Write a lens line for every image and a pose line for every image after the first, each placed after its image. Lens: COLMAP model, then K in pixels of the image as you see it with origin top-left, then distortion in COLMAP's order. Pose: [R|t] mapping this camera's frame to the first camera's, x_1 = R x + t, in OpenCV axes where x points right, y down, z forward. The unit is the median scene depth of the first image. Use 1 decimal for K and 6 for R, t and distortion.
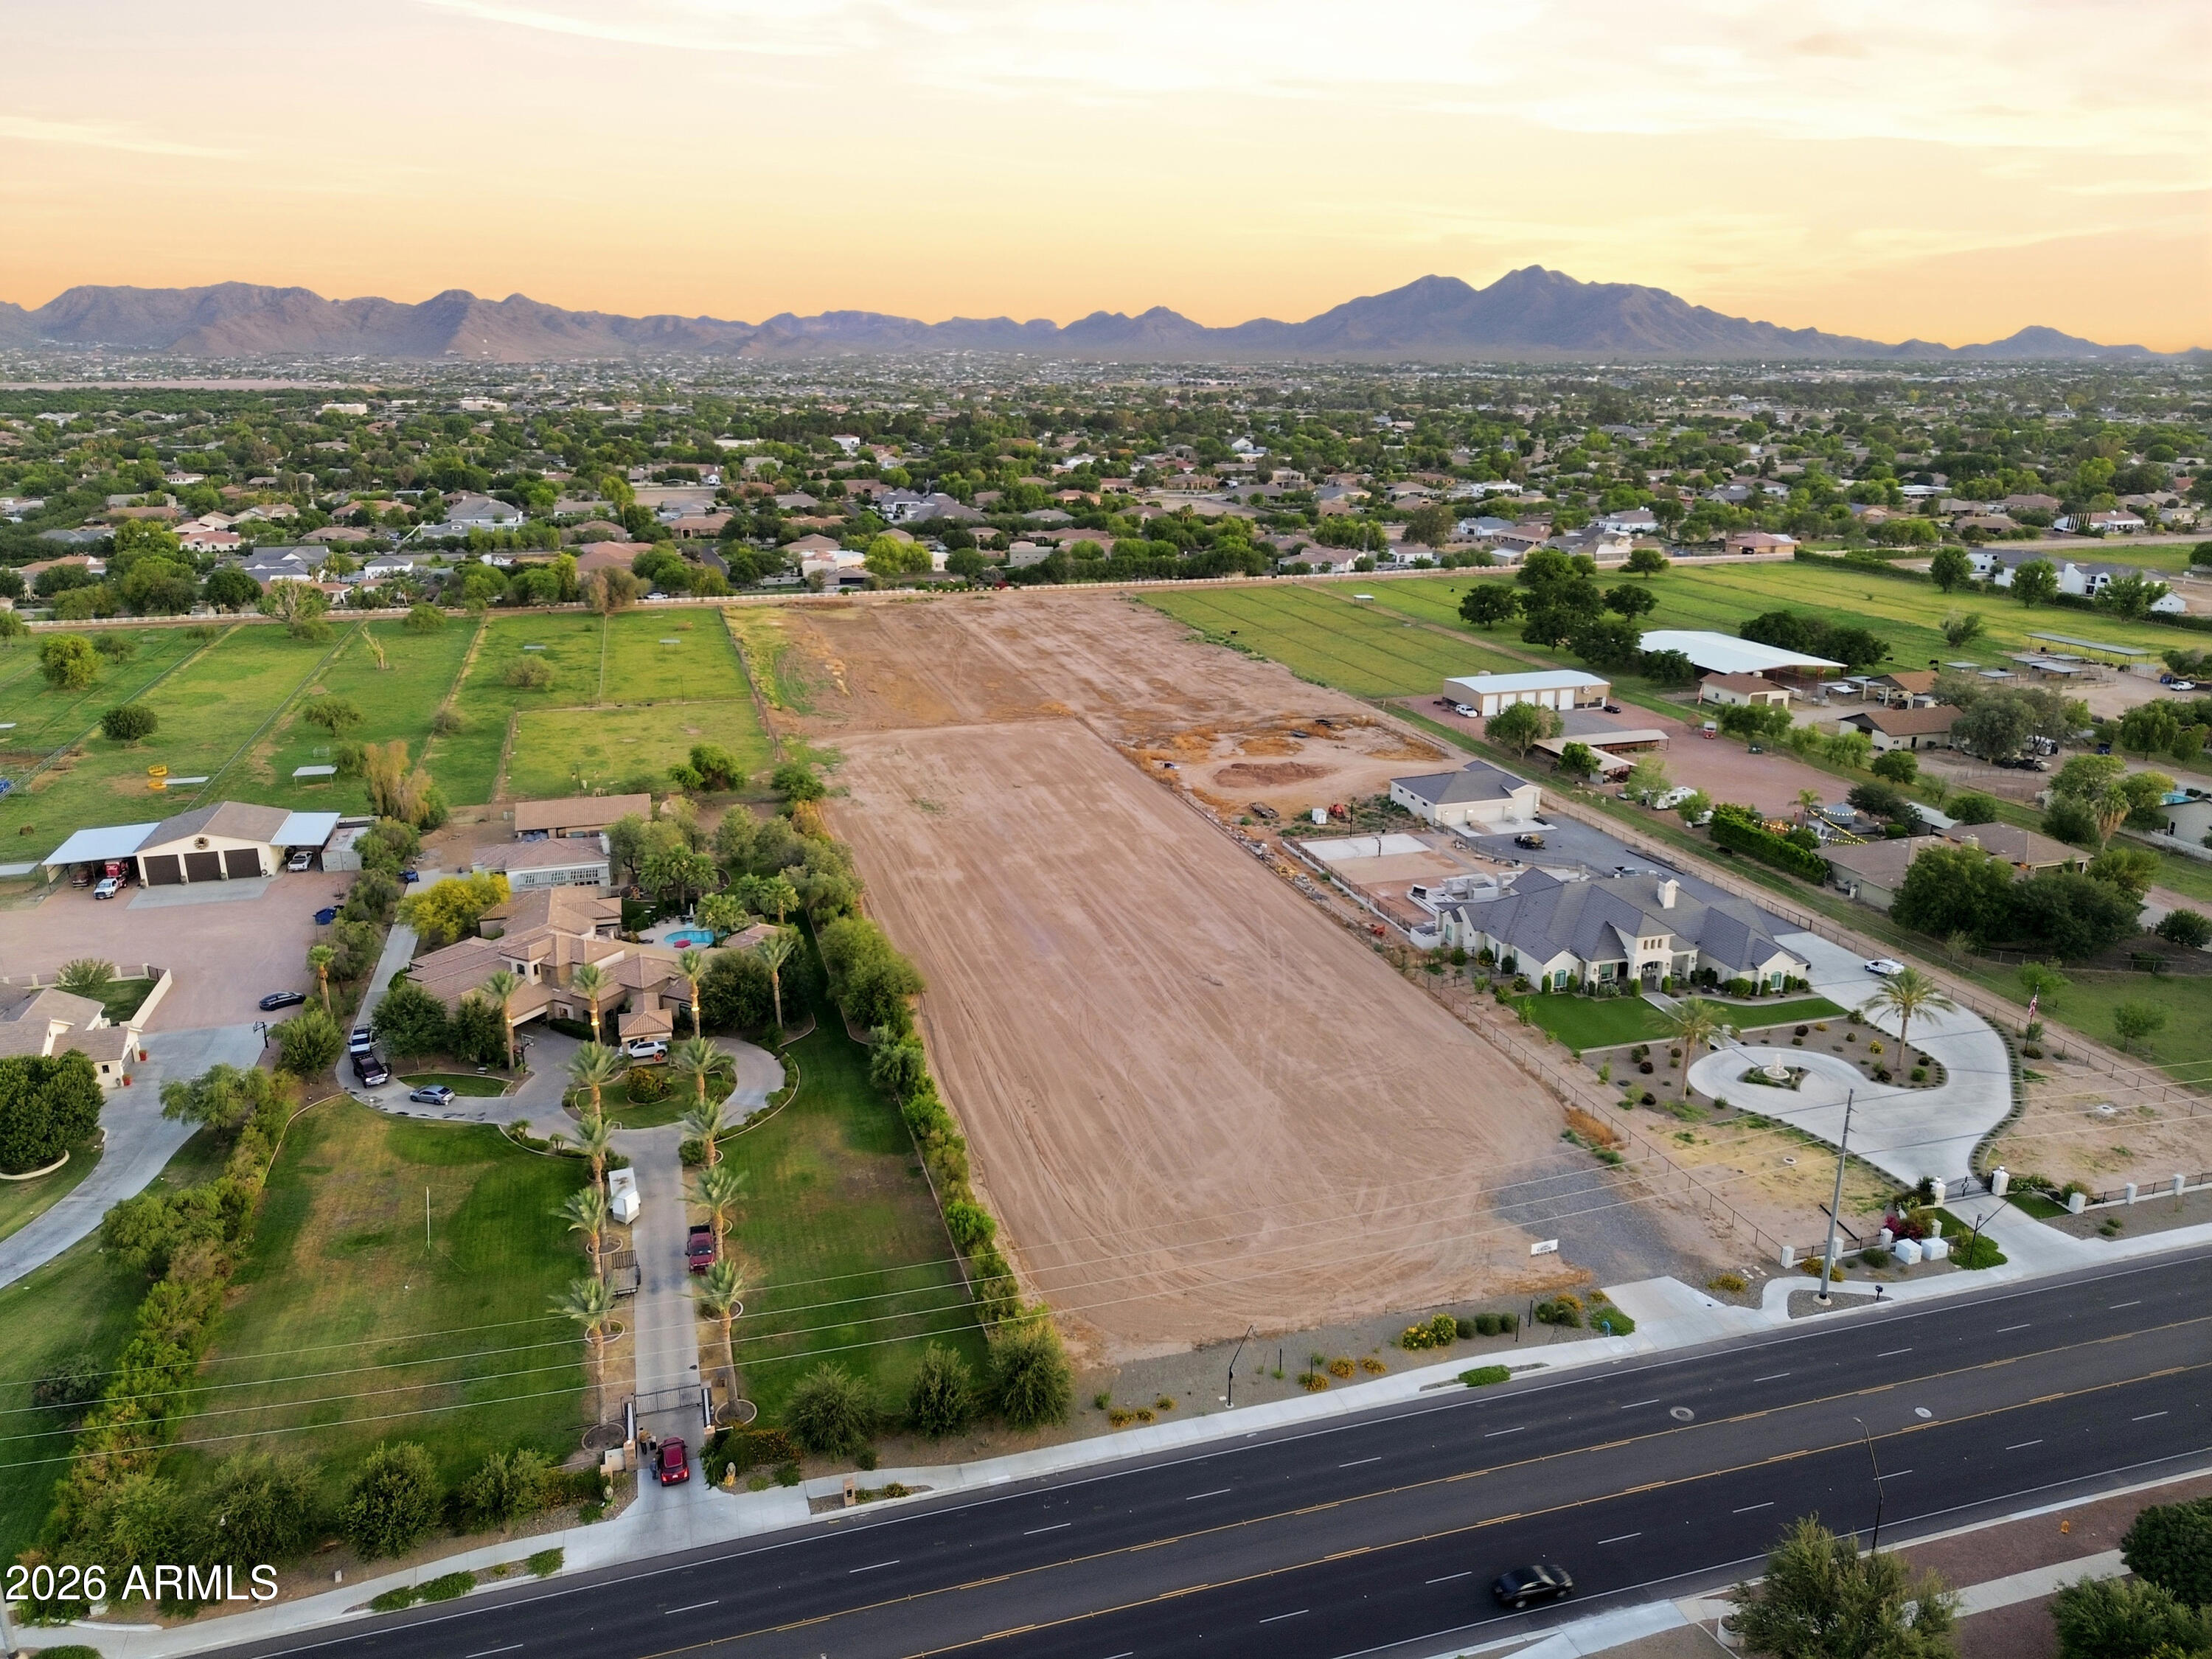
lens RADIAL K [[1573.2, 0, 1106.0], [0, 1573.2, 829.5], [0, 0, 1]] dist [0.071006, -0.077781]
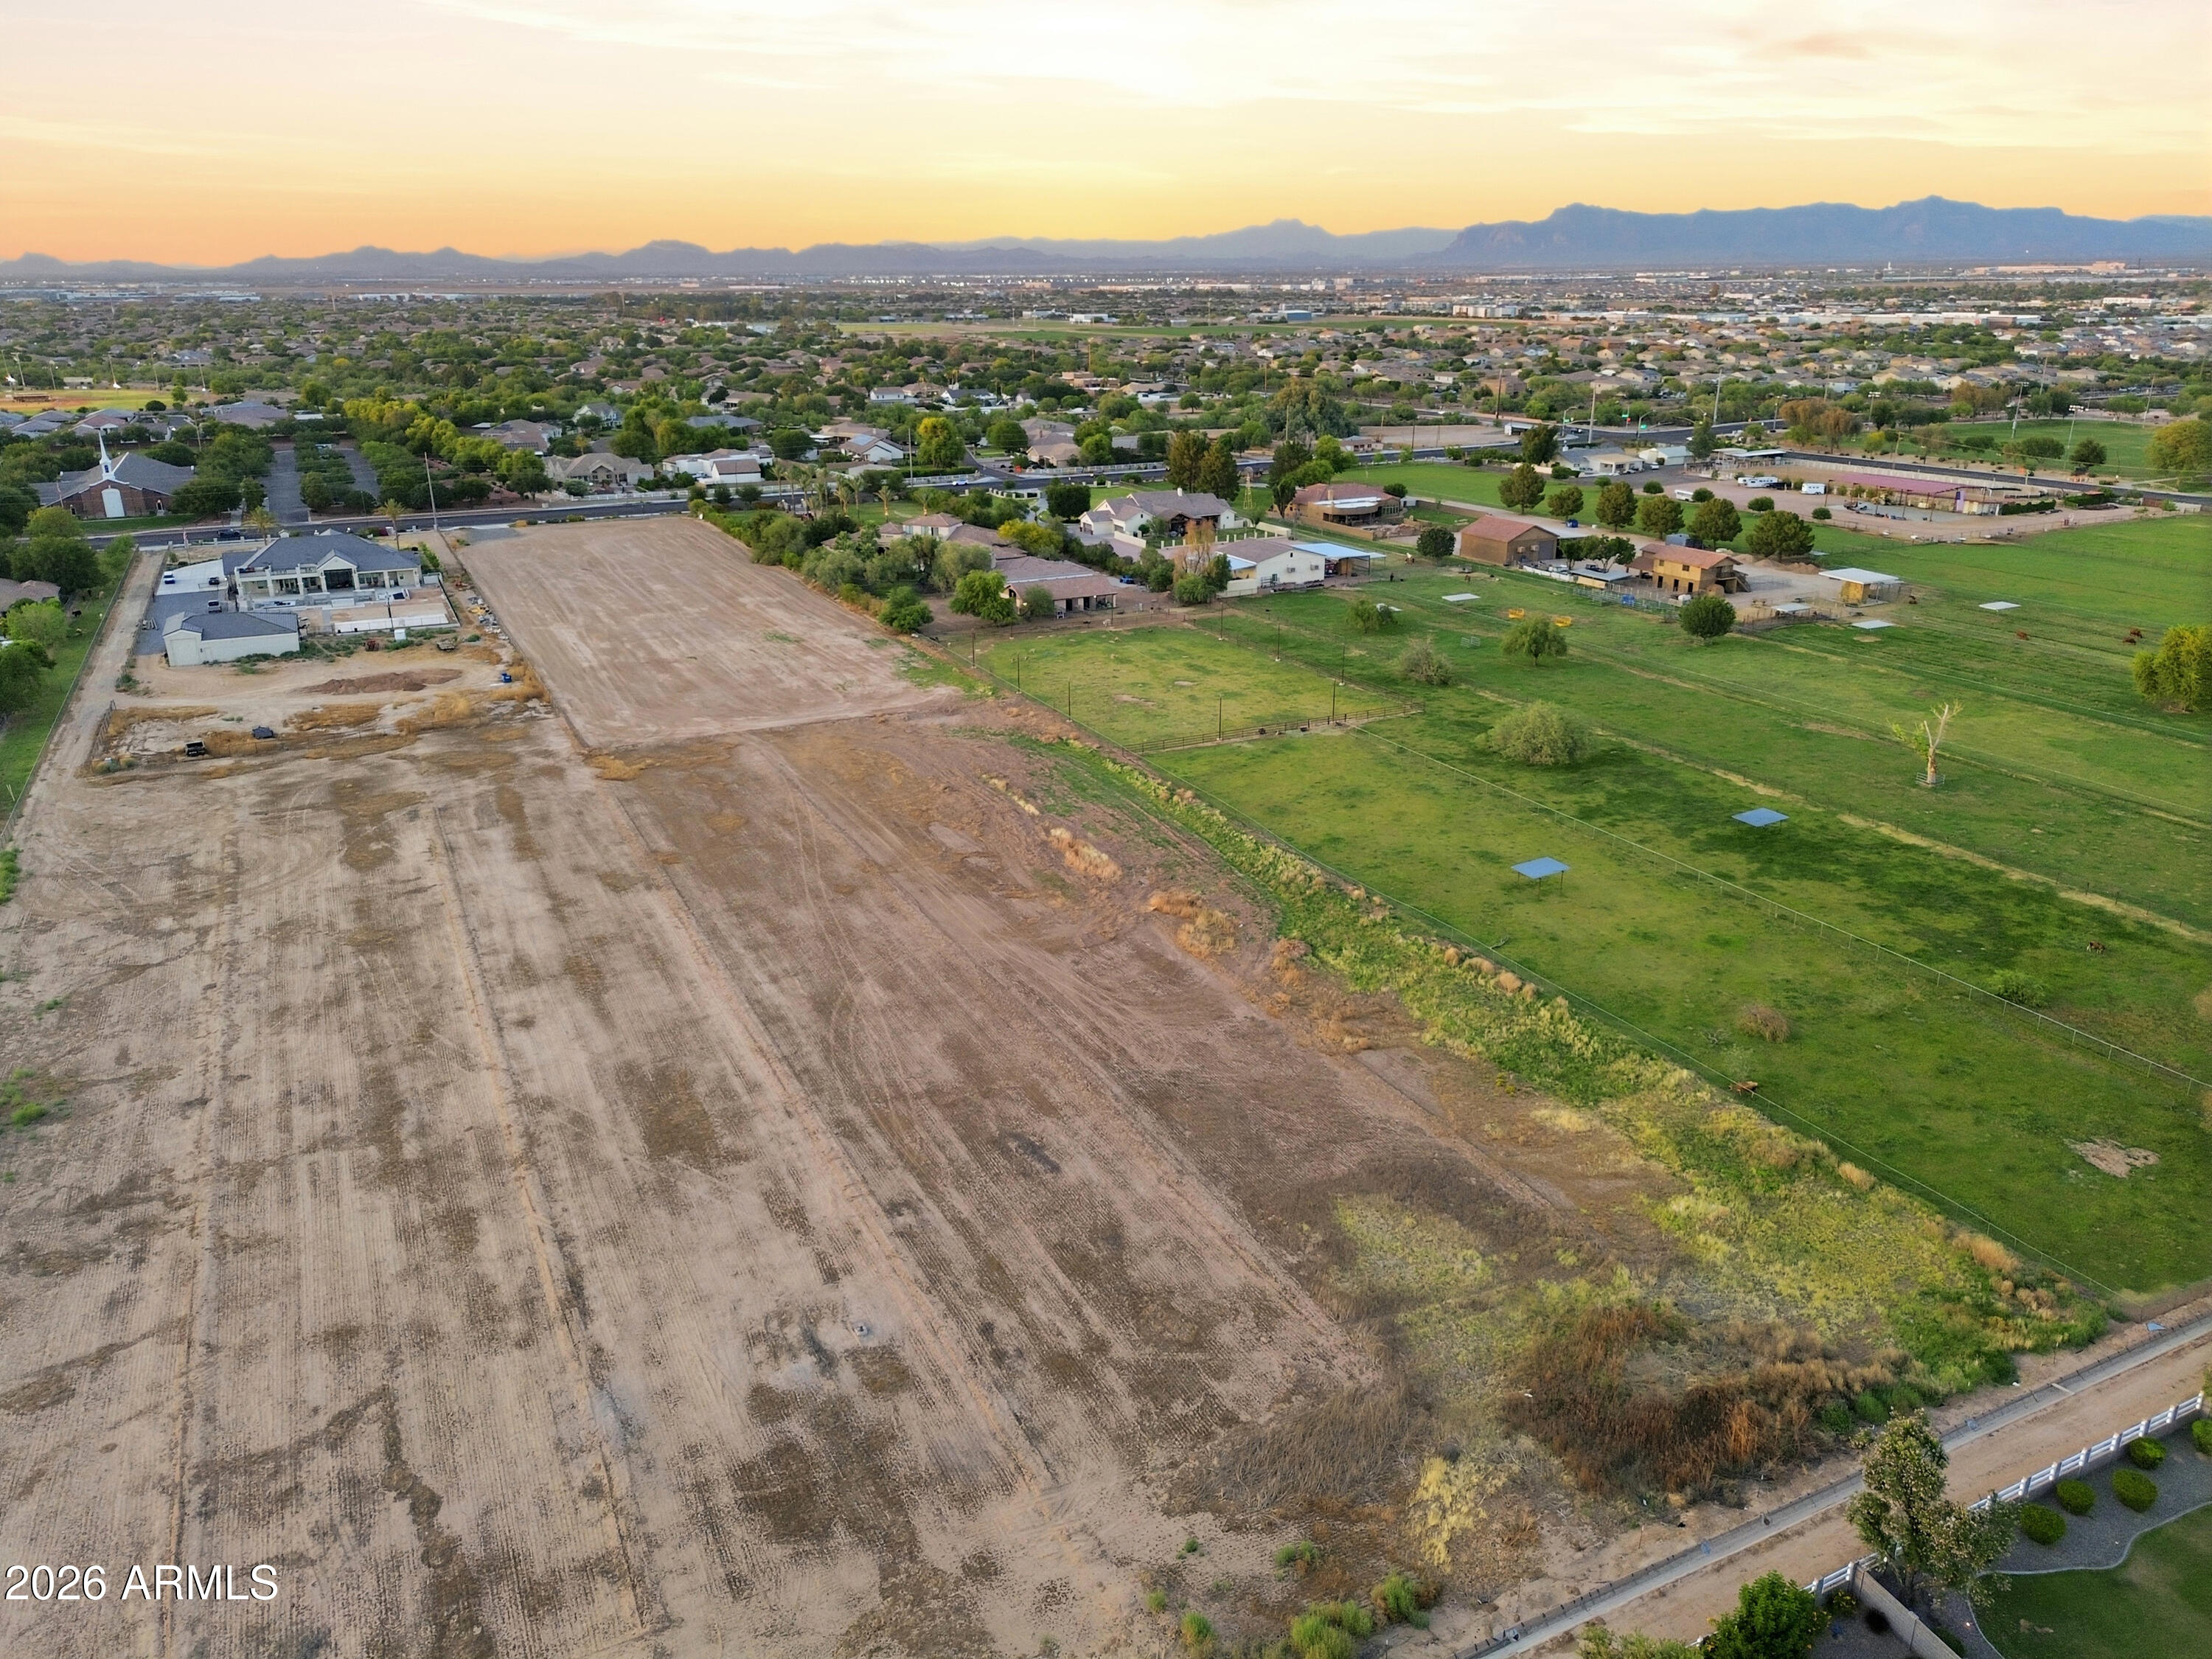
lens RADIAL K [[1563.2, 0, 1108.6], [0, 1563.2, 840.4], [0, 0, 1]] dist [0.071932, -0.071735]
pose [[-0.985457, 0.062414, -0.158050, -0.111437], [-0.044404, 0.803204, 0.594047, -0.389547], [0.164024, 0.592426, -0.788751, 1.405711]]
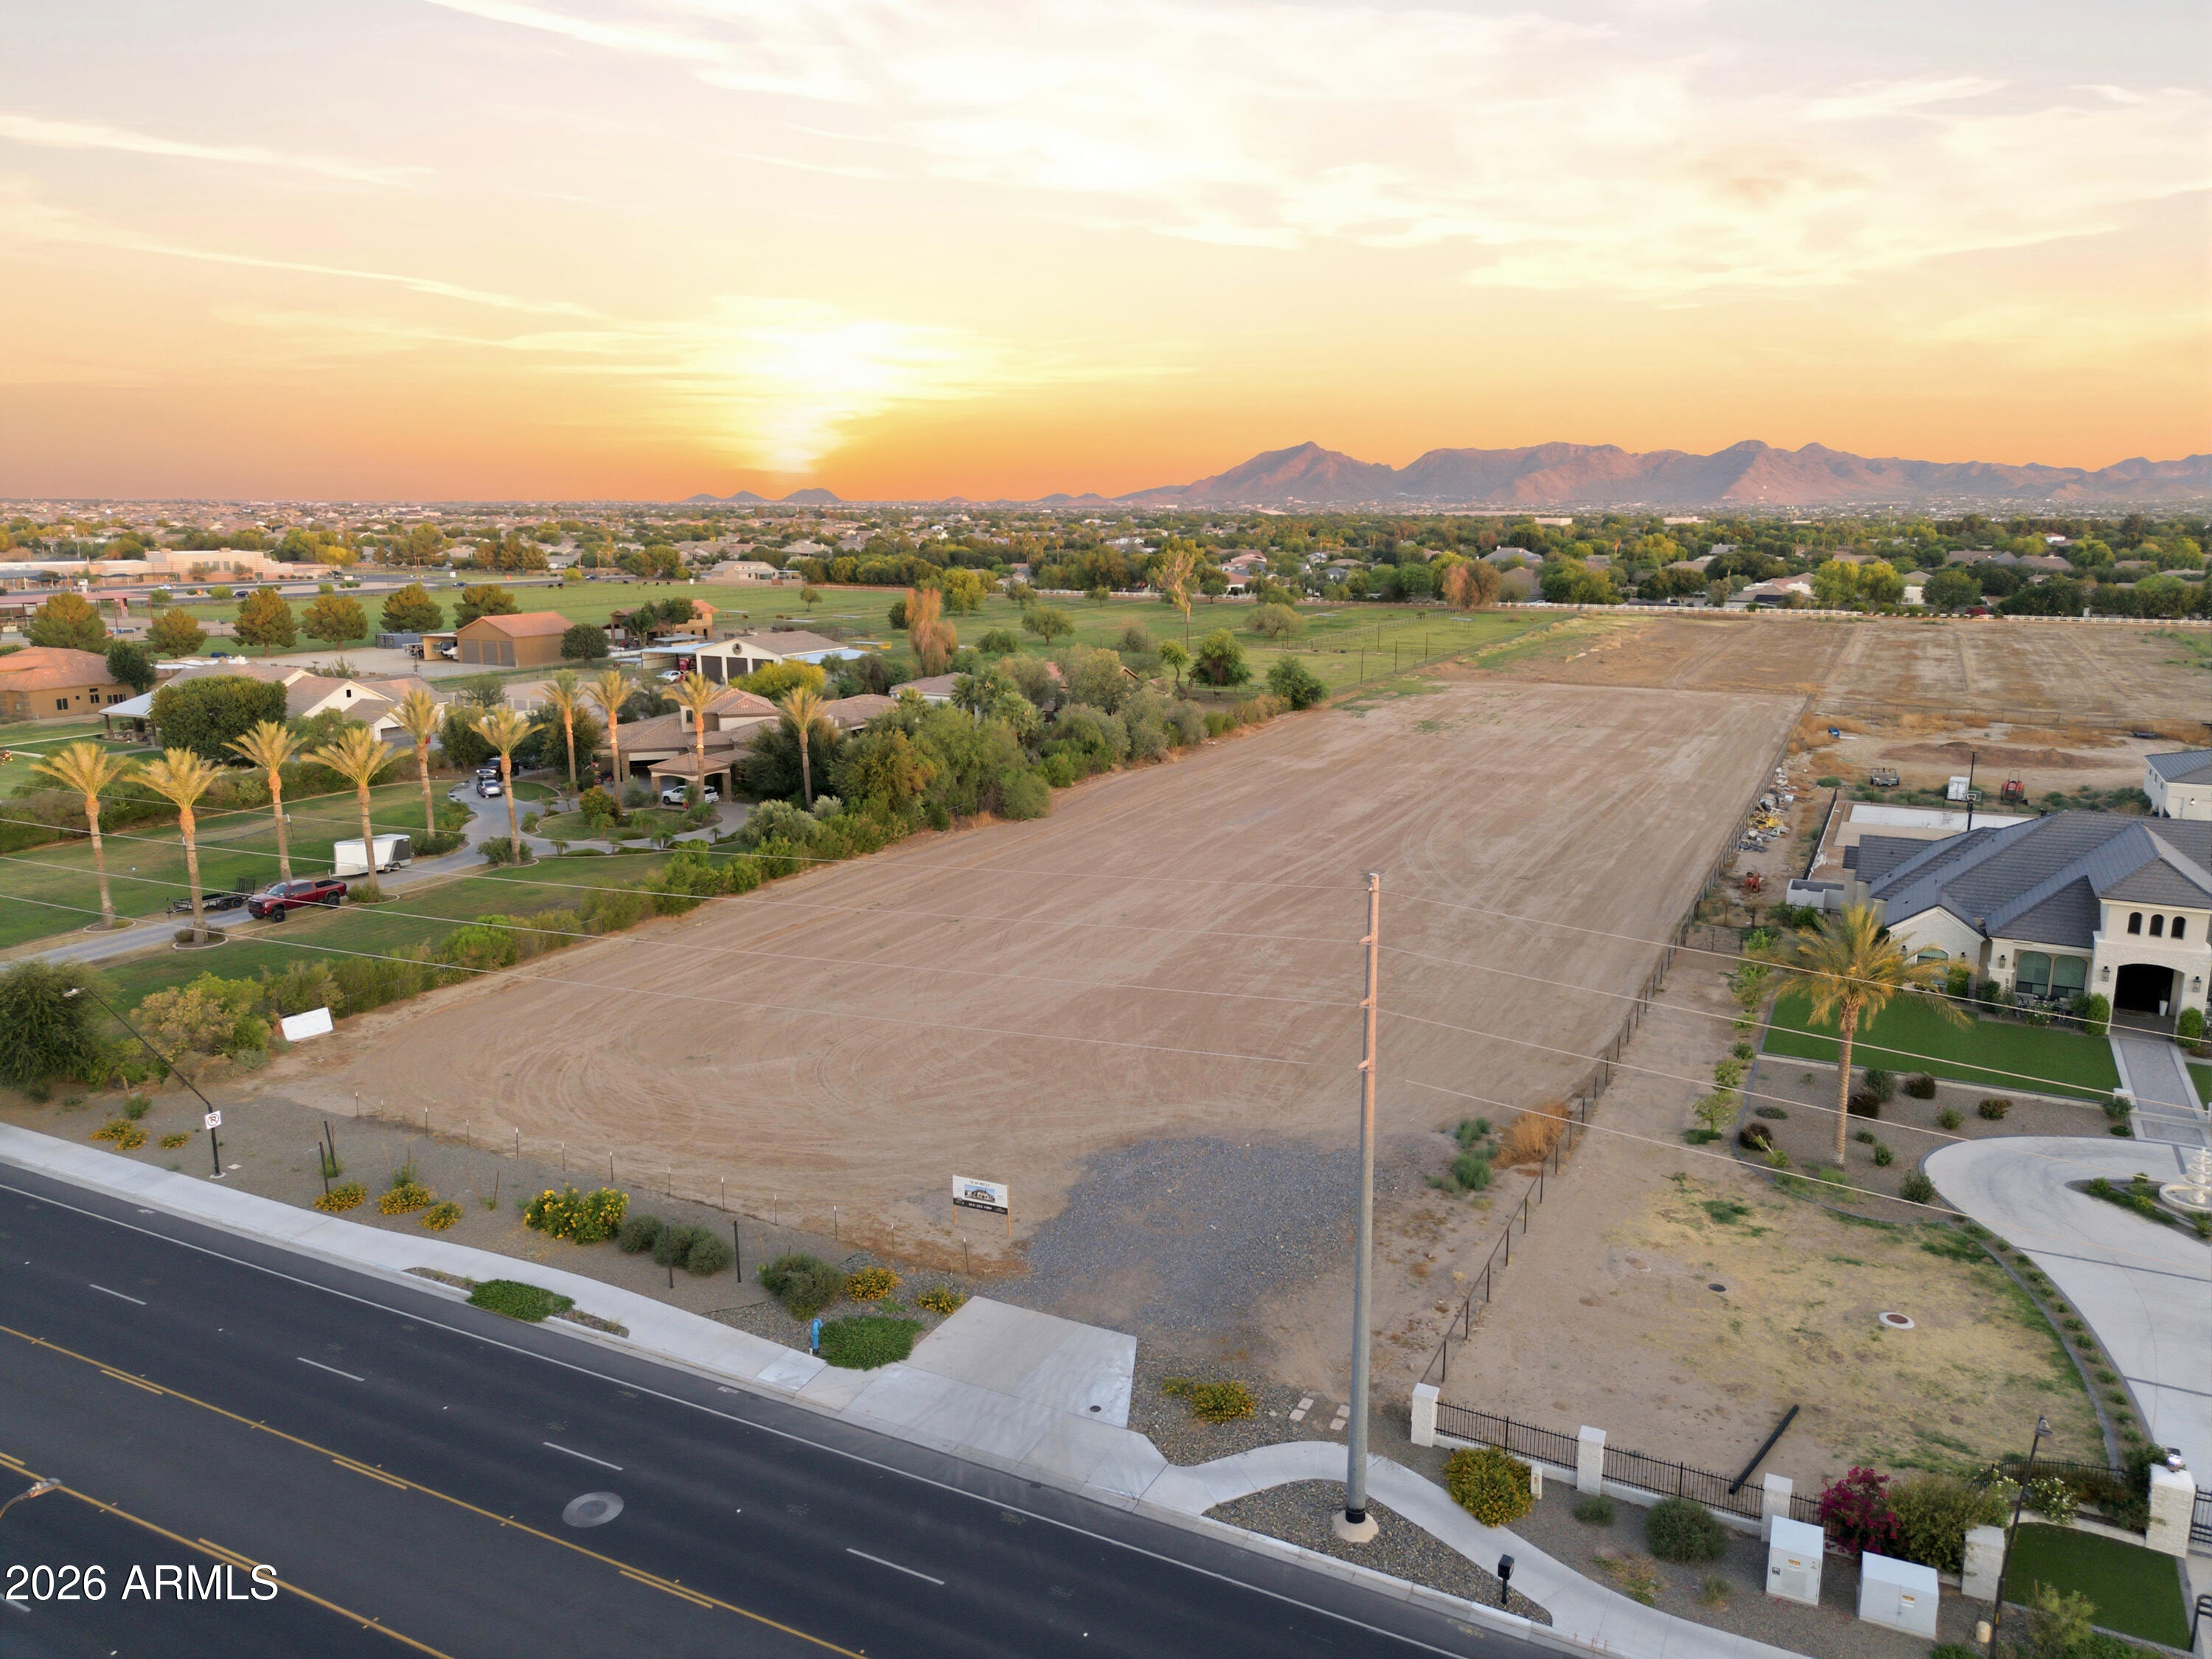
lens RADIAL K [[1563.2, 0, 1108.6], [0, 1563.2, 840.4], [0, 0, 1]] dist [0.071932, -0.071735]
pose [[0.725720, 0.144278, -0.672692, 0.217331], [-0.201515, 0.979458, -0.007328, 0.056538], [0.657816, 0.140875, 0.739886, 0.240446]]
